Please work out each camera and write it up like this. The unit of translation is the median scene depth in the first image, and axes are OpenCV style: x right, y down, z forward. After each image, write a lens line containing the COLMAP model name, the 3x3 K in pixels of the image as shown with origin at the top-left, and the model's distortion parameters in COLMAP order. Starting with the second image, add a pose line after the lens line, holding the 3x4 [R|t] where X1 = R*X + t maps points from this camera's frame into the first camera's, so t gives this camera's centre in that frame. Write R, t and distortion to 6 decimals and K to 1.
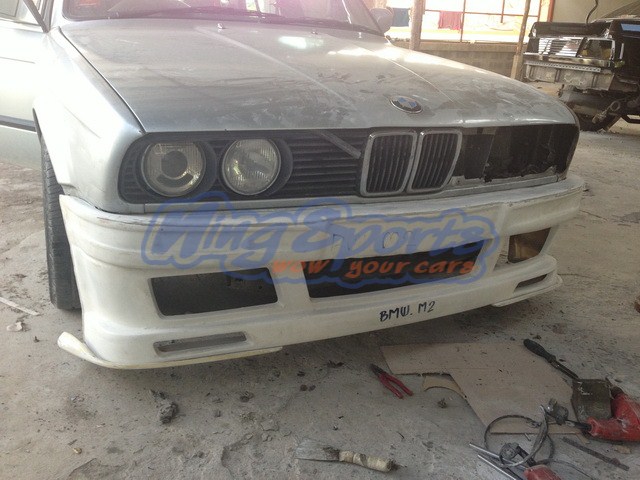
lens RADIAL K [[613.9, 0, 320.2], [0, 613.9, 241.0], [0, 0, 1]] dist [0.079060, 0.000000]
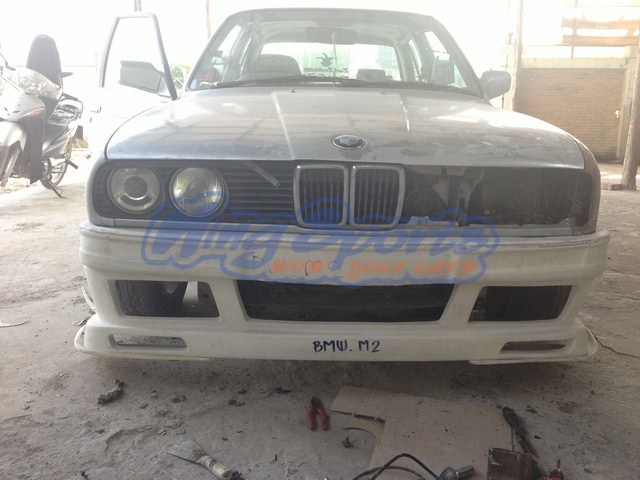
lens RADIAL K [[613.9, 0, 320.2], [0, 613.9, 239.2], [0, 0, 1]] dist [0.079060, 0.000000]
pose [[0.887962, 0.055930, -0.456503, 0.580049], [-0.117977, 0.987066, -0.108548, 0.059416], [0.444527, 0.150243, 0.883076, 0.086354]]
